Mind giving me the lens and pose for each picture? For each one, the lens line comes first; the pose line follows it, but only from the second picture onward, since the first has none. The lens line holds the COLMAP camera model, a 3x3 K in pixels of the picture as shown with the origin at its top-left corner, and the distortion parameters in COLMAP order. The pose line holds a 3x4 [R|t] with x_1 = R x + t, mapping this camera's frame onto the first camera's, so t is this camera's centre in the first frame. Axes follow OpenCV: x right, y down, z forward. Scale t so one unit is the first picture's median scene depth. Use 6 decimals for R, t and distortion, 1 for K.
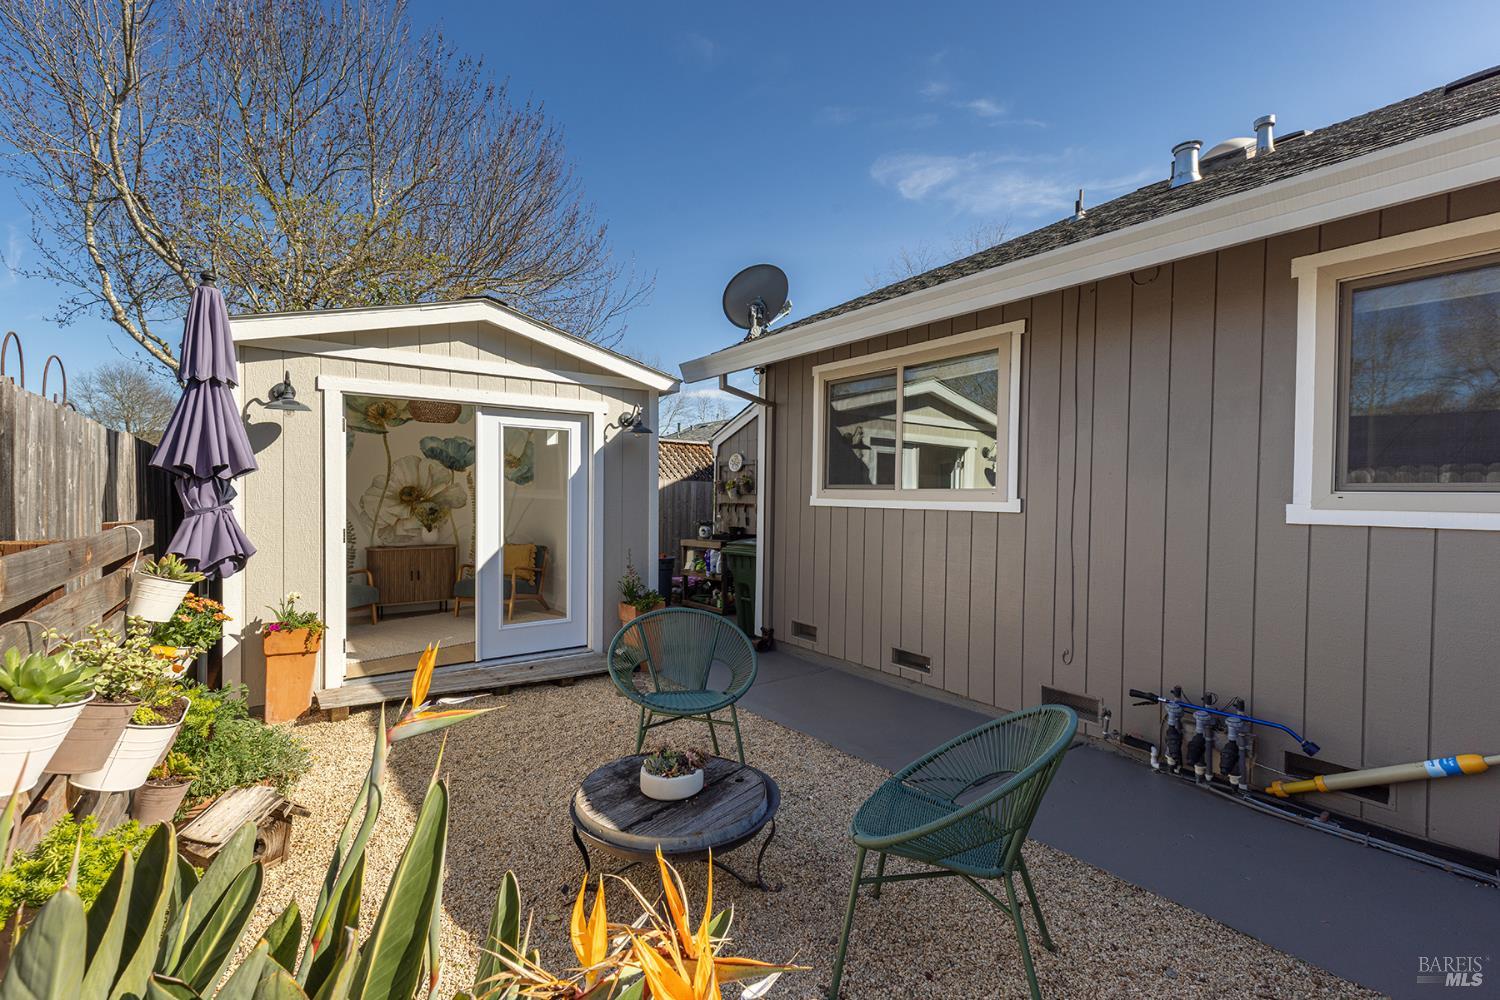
lens RADIAL K [[671.9, 0, 760.3], [0, 671.9, 507.7], [0, 0, 1]] dist [0.002796, 0.000438]
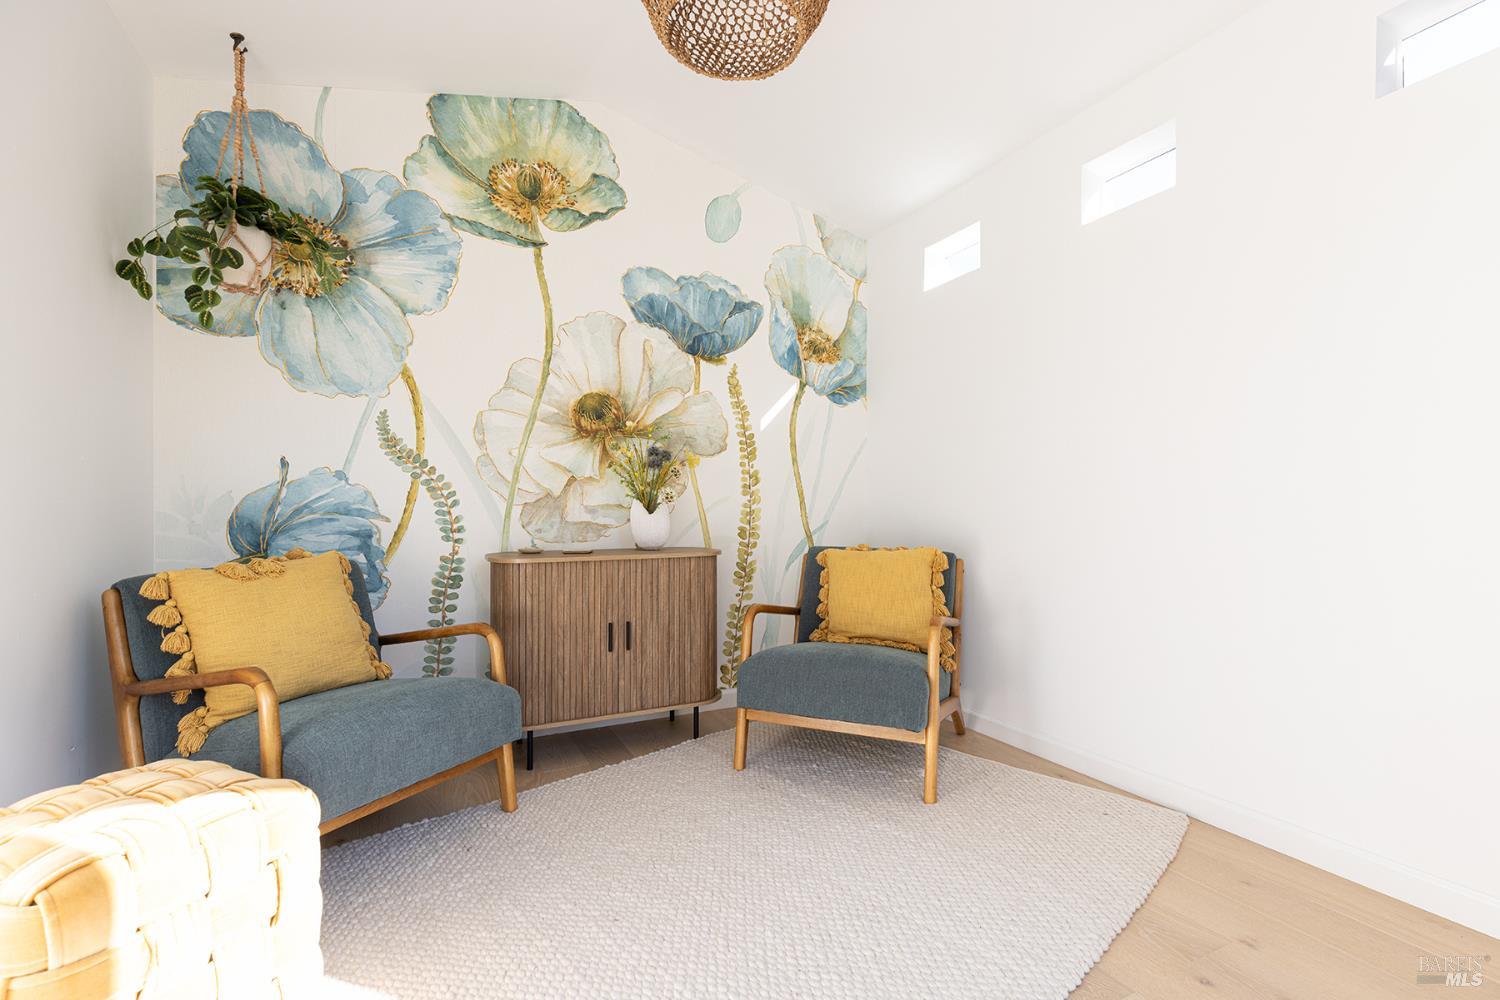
lens RADIAL K [[671.7, 0, 766.0], [0, 671.7, 505.8], [0, 0, 1]] dist [0.000743, -0.000093]
pose [[0.985423, -0.008991, -0.169885, -0.472064], [0.005554, 0.999770, -0.020693, 0.051503], [0.170032, 0.019448, 0.985247, 0.834687]]
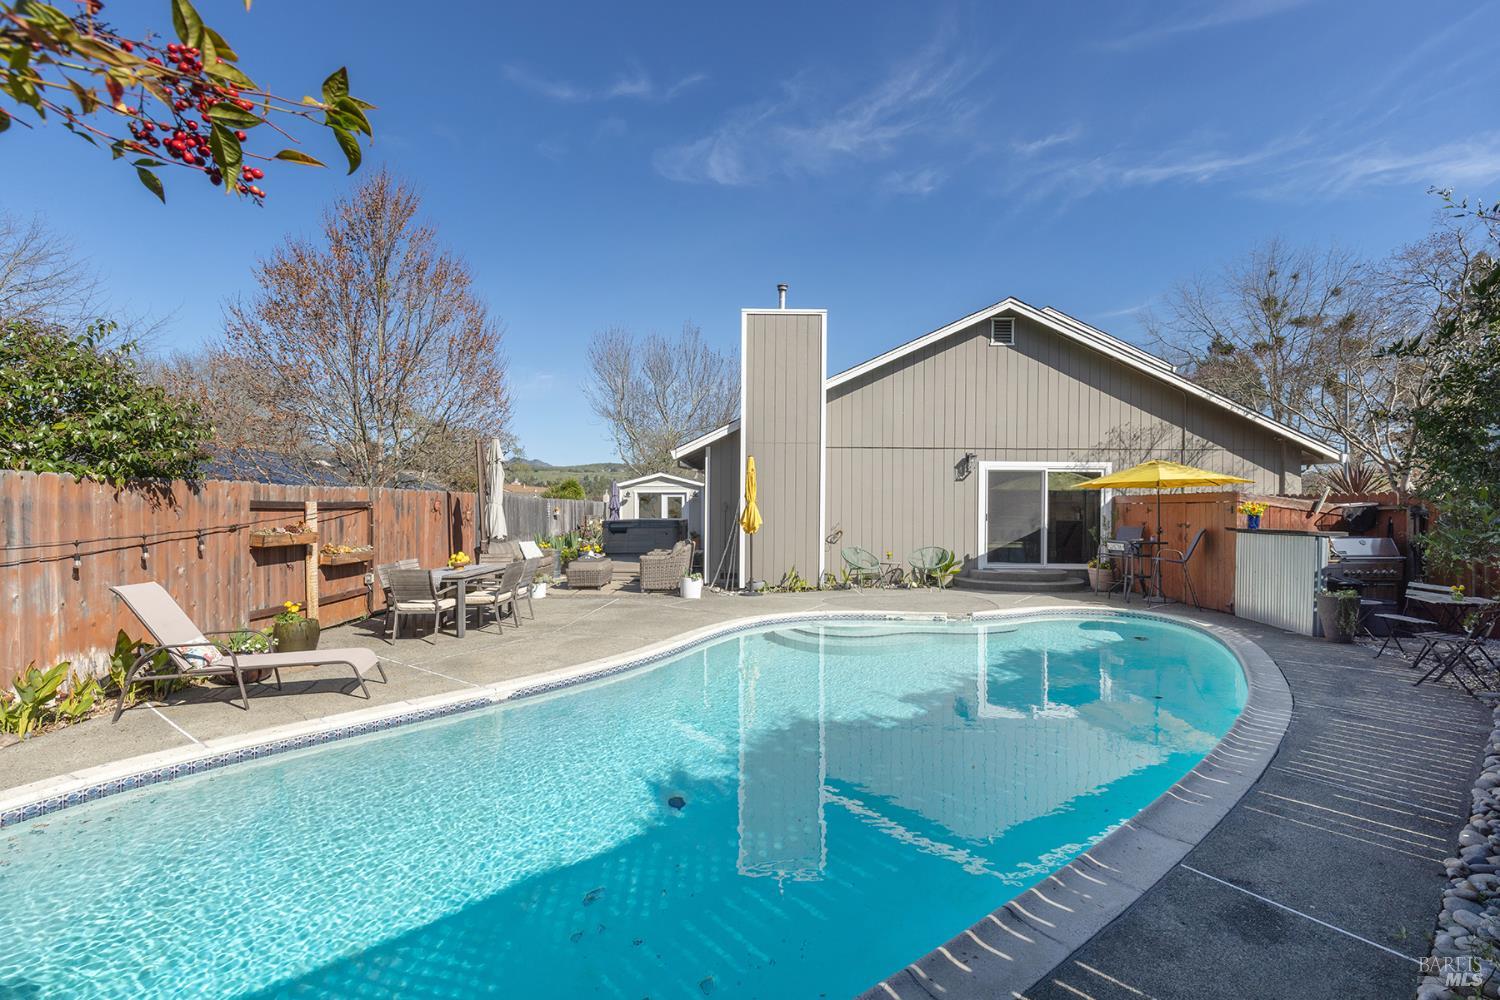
lens RADIAL K [[671.4, 0, 747.9], [0, 671.4, 516.8], [0, 0, 1]] dist [0.001273, -0.000108]
pose [[0.798759, -0.003036, -0.601644, 2.635832], [-0.003154, 0.999952, -0.009233, 0.052890], [0.601644, 0.009272, 0.798711, -2.189160]]
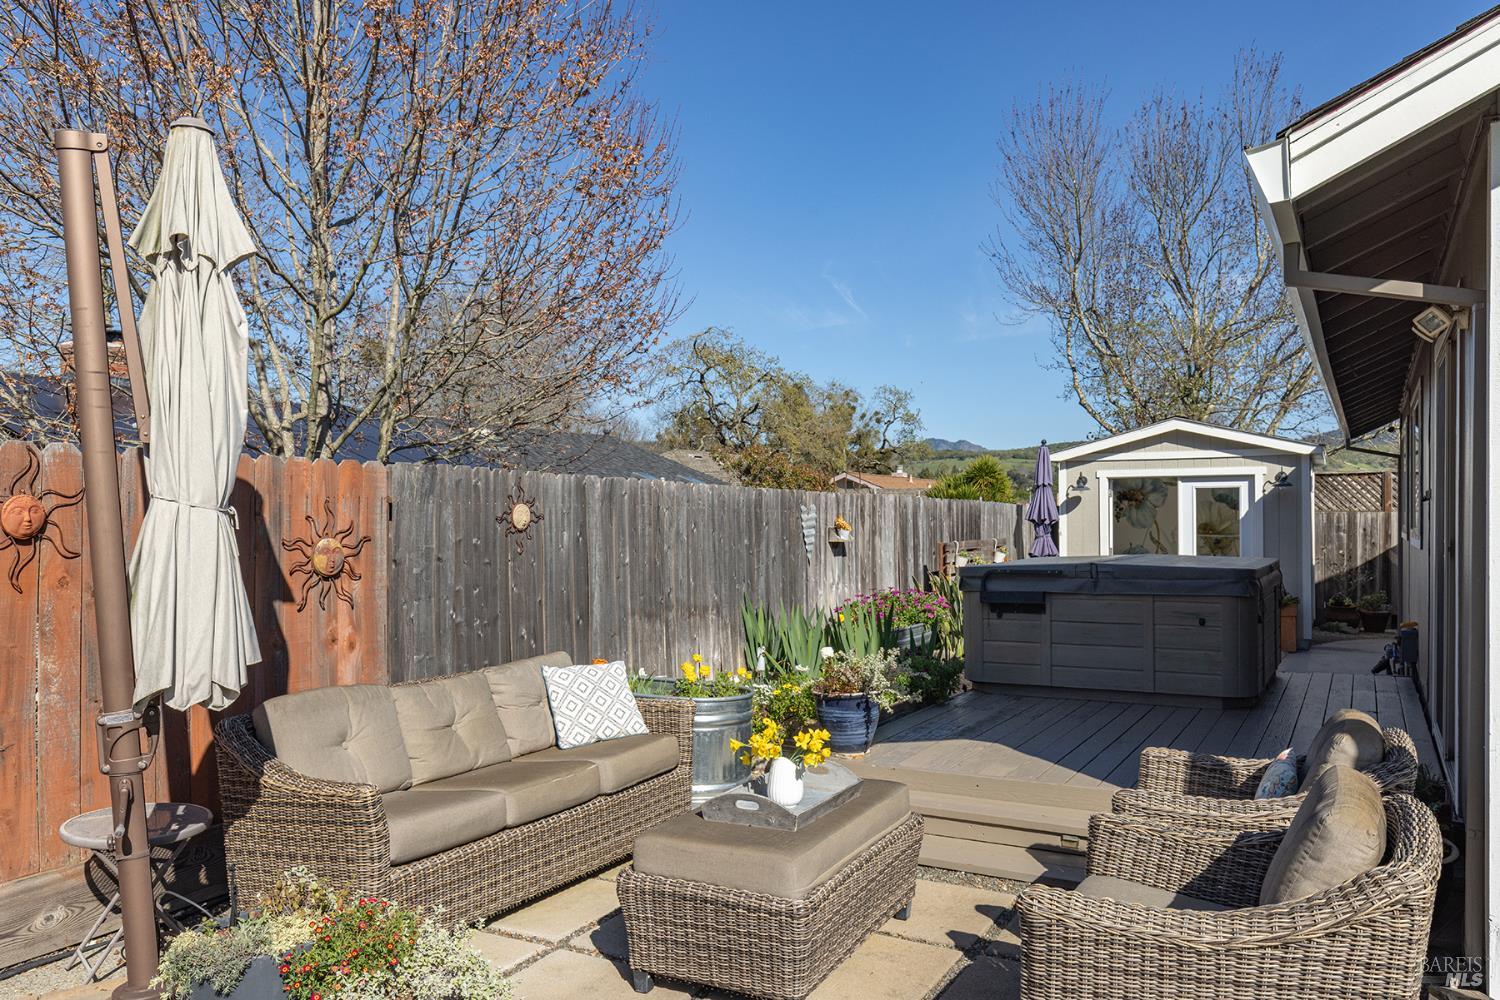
lens RADIAL K [[1128.9, 0, 754.5], [0, 1128.9, 512.5], [0, 0, 1]] dist [0.002719, 0.000725]
pose [[0.425792, -0.016578, -0.904669, 1.530713], [-0.011058, 0.999662, -0.023523, 0.014782], [0.904753, 0.020020, 0.425465, -1.063884]]
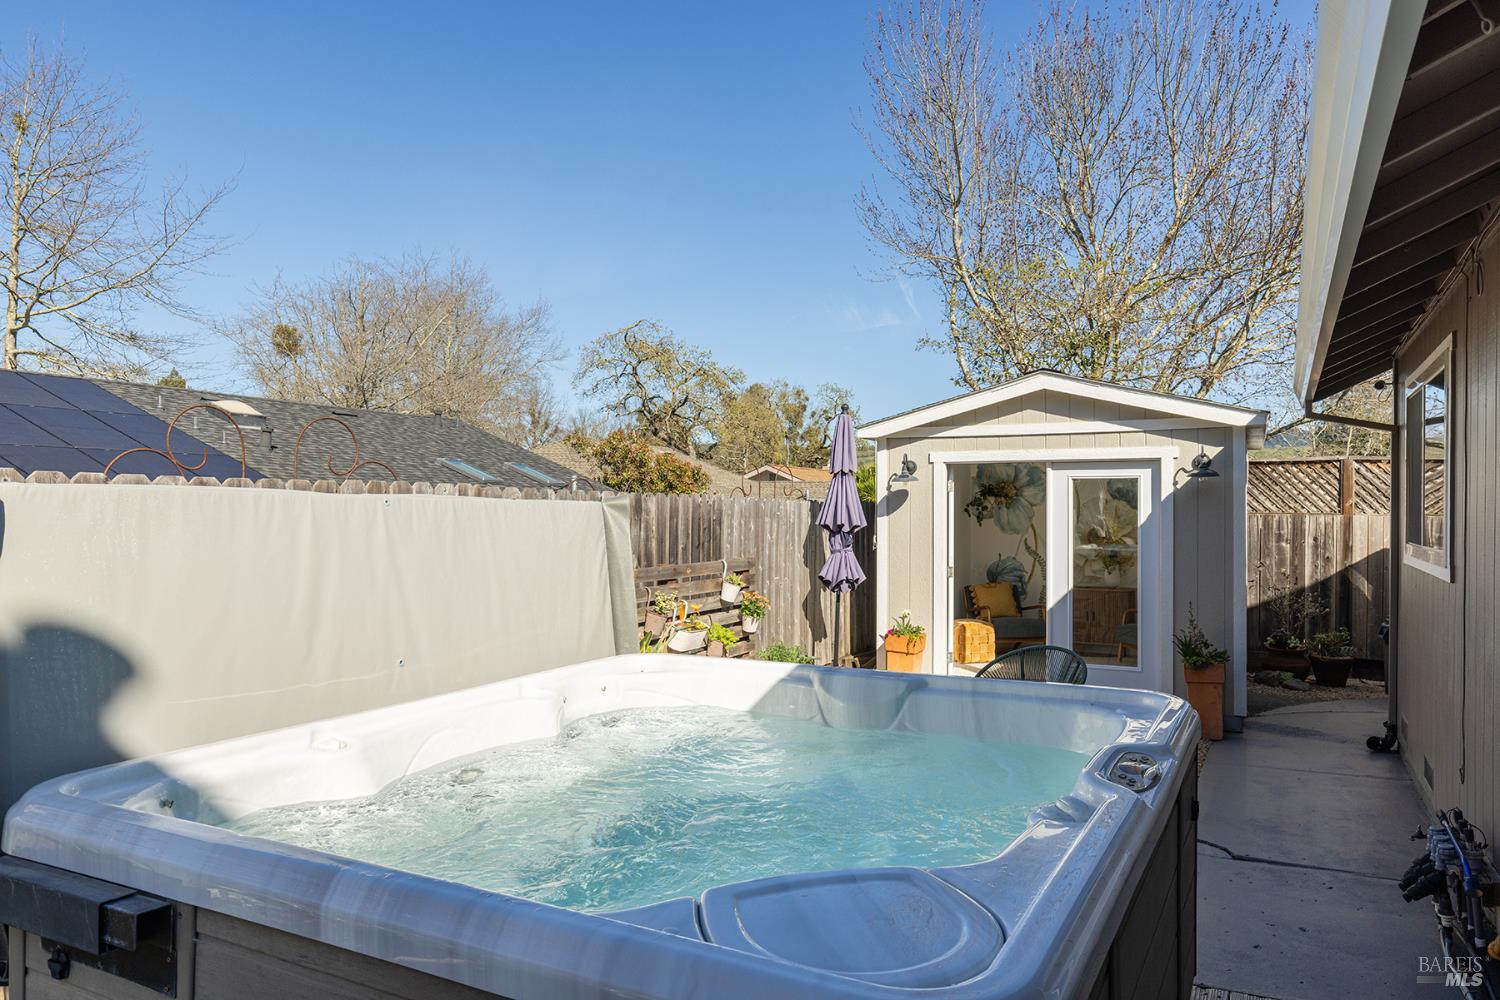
lens RADIAL K [[1001.2, 0, 750.0], [0, 1001.2, 500.0], [0, 0, 1]] dist [-0.008198, -0.001793]
pose [[0.436927, -0.016149, -0.899352, 0.776916], [-0.018163, 0.999477, -0.026772, -0.031143], [0.899314, 0.028032, 0.436405, -0.159829]]
